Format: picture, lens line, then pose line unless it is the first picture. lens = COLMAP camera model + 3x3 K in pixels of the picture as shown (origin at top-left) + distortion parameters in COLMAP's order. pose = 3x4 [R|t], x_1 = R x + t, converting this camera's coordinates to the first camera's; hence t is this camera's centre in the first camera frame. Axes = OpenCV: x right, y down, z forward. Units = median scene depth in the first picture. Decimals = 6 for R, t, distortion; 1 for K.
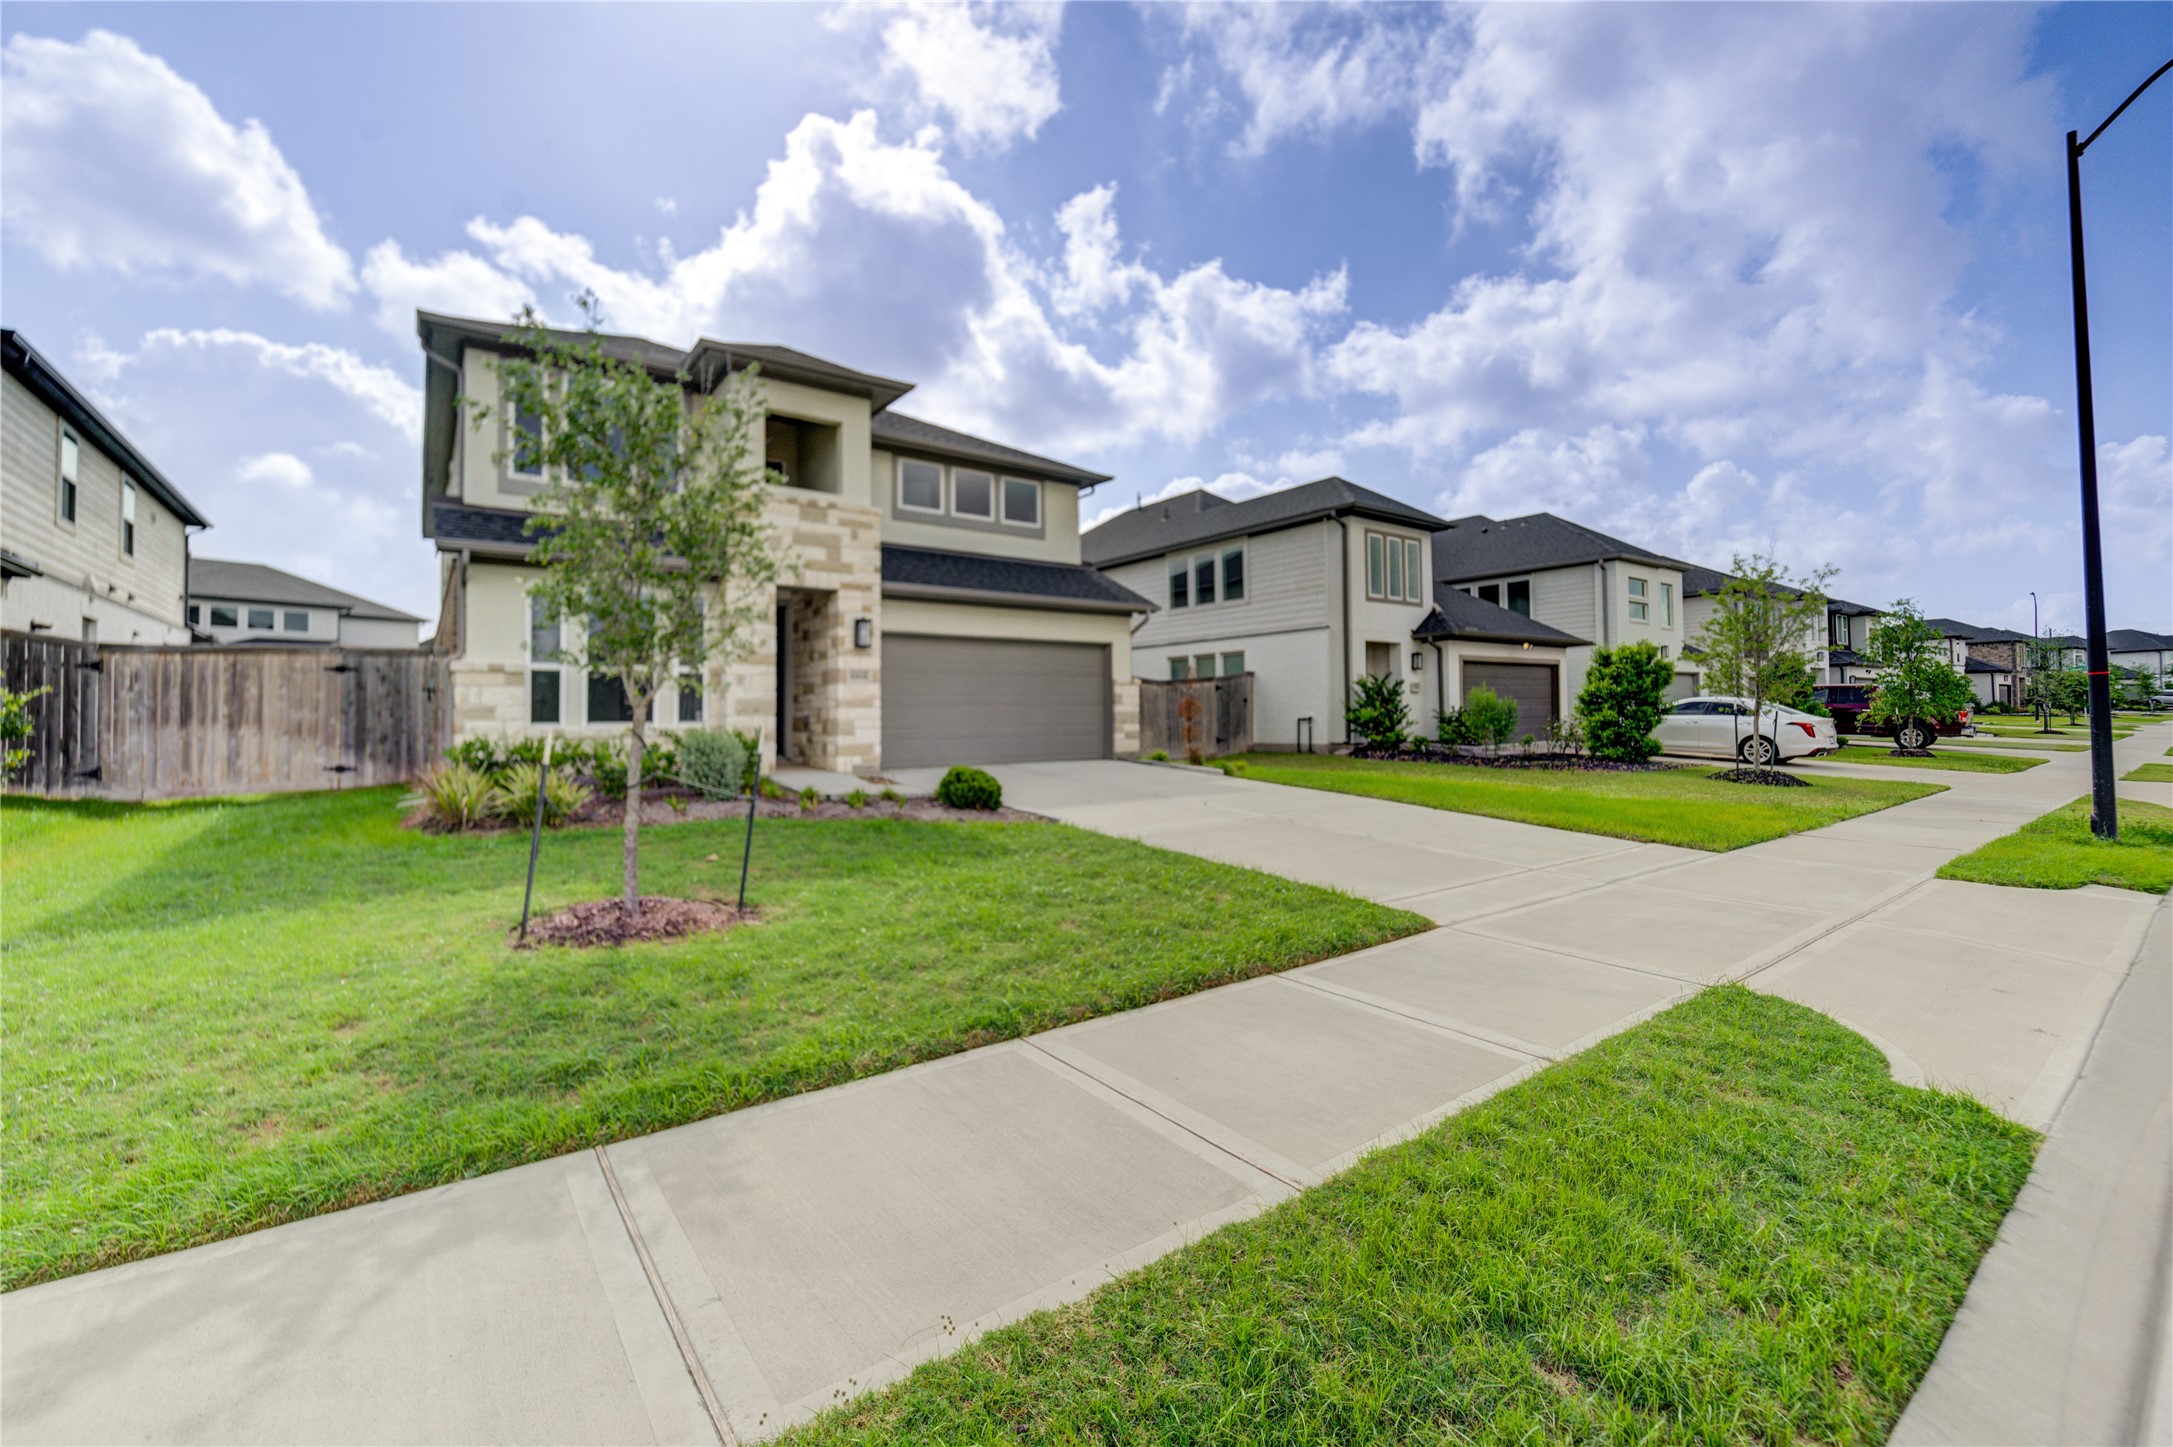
lens RADIAL K [[900.0, 0, 1082.9], [0, 900.0, 715.1], [0, 0, 1]] dist [-0.000538, -0.000474]
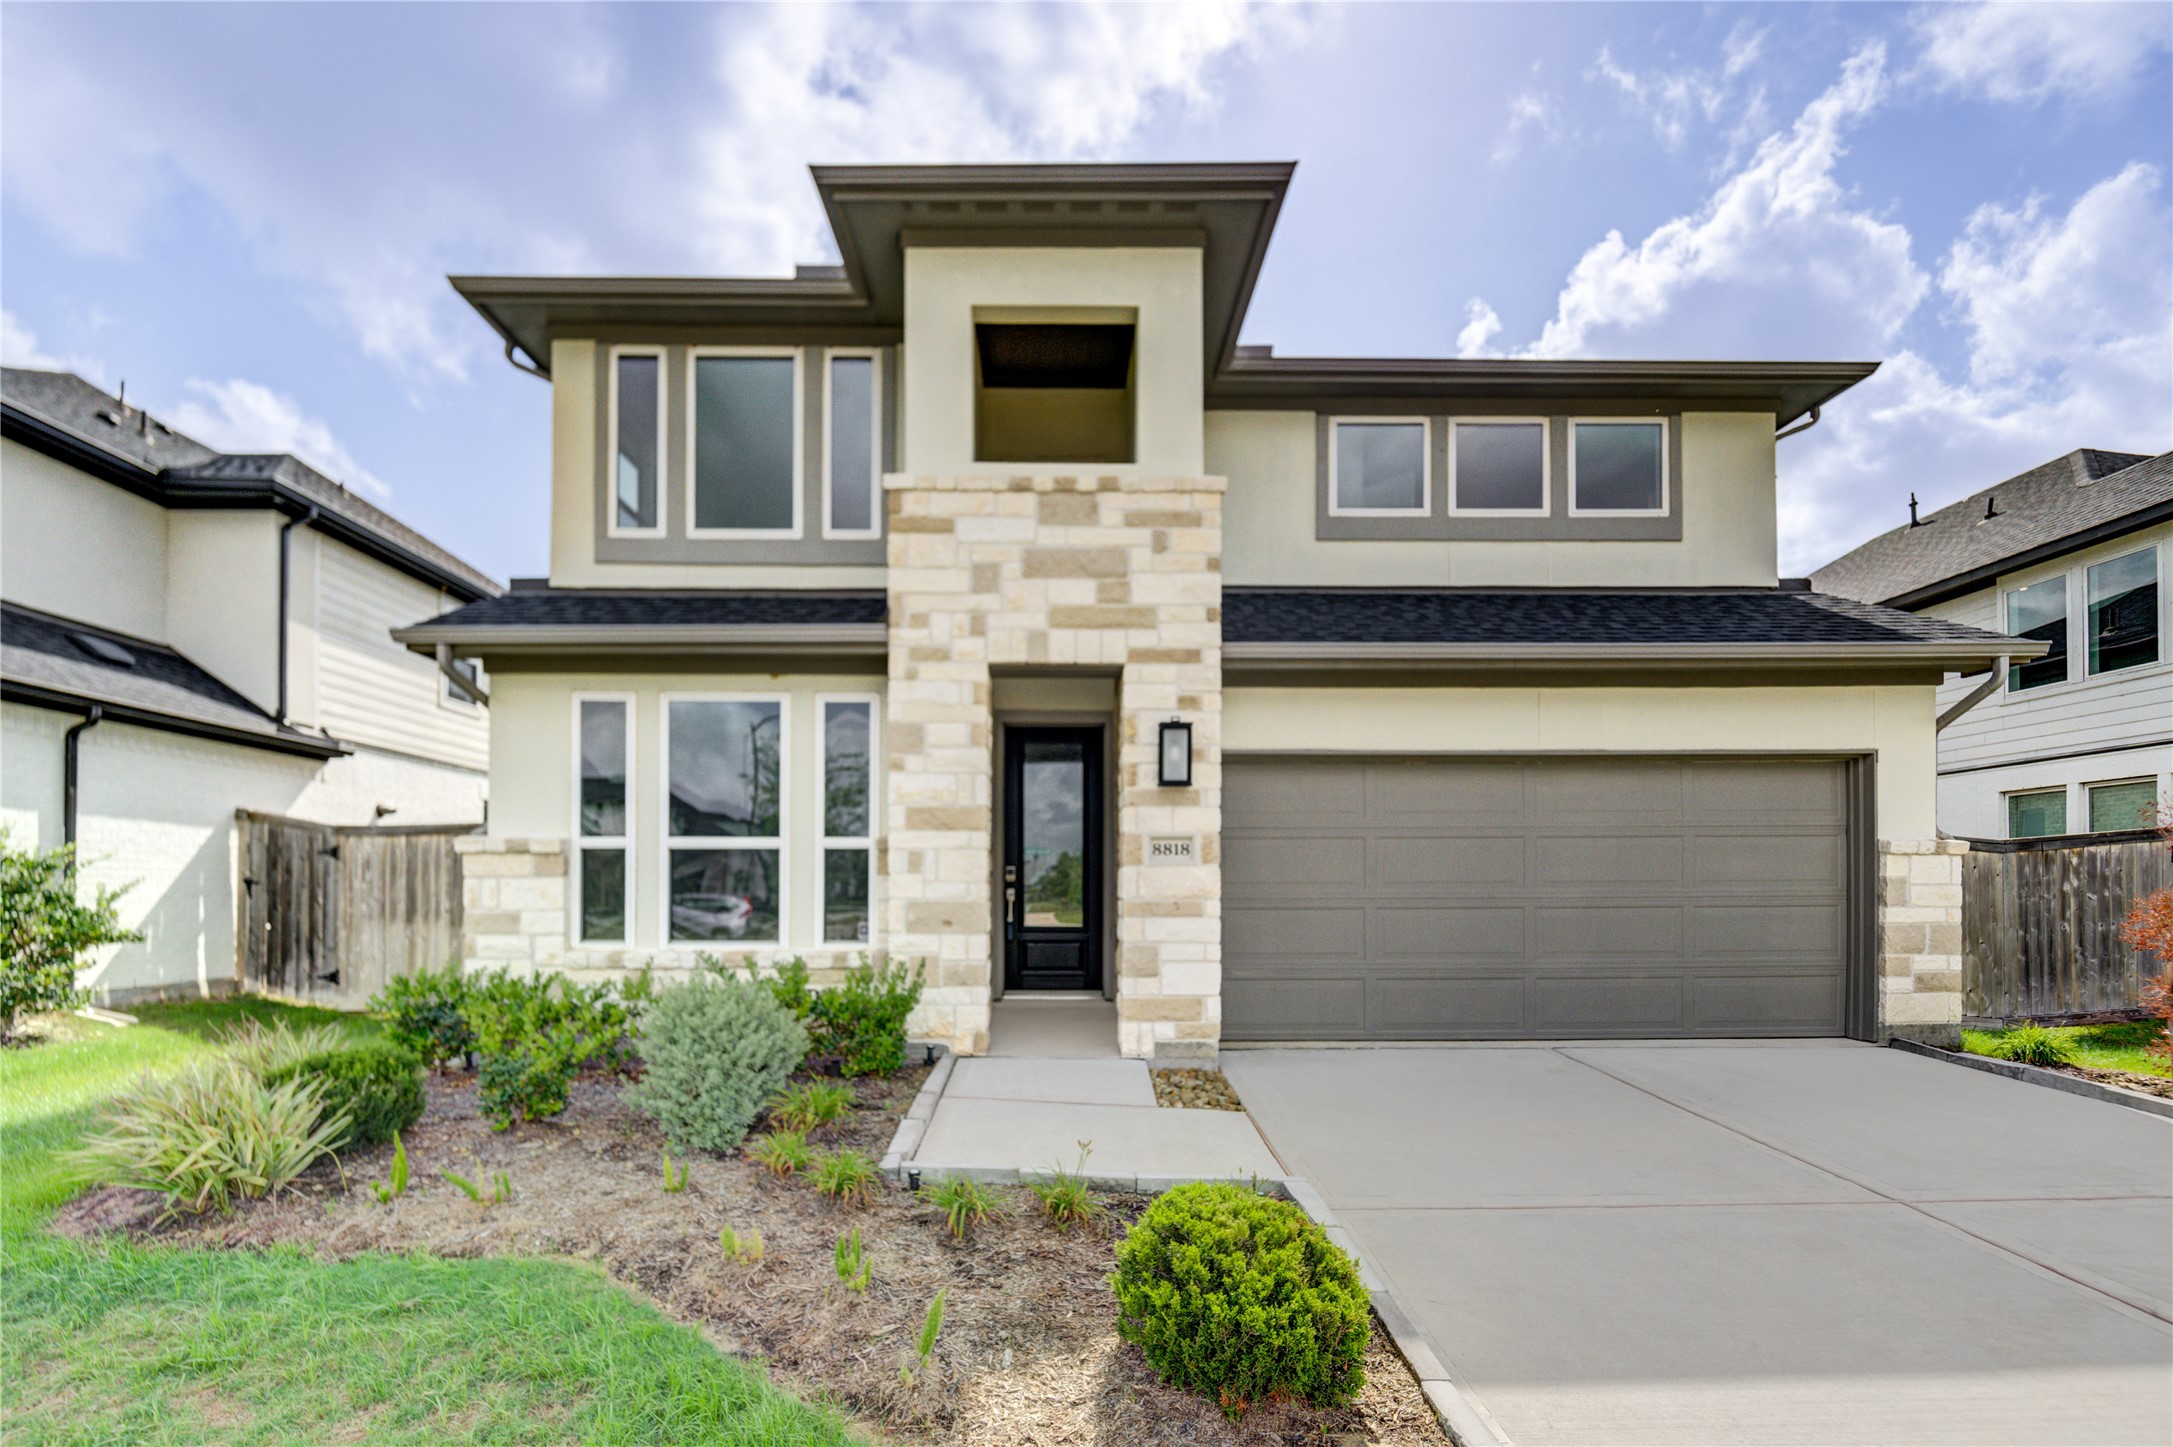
lens RADIAL K [[900.0, 0, 1075.2], [0, 900.0, 886.9], [0, 0, 1]] dist [-0.000538, -0.000474]
pose [[0.789278, 0.011197, -0.613934, -0.003135], [-0.007170, 0.999934, 0.009019, -0.027601], [0.613994, -0.002716, 0.789306, 0.606031]]
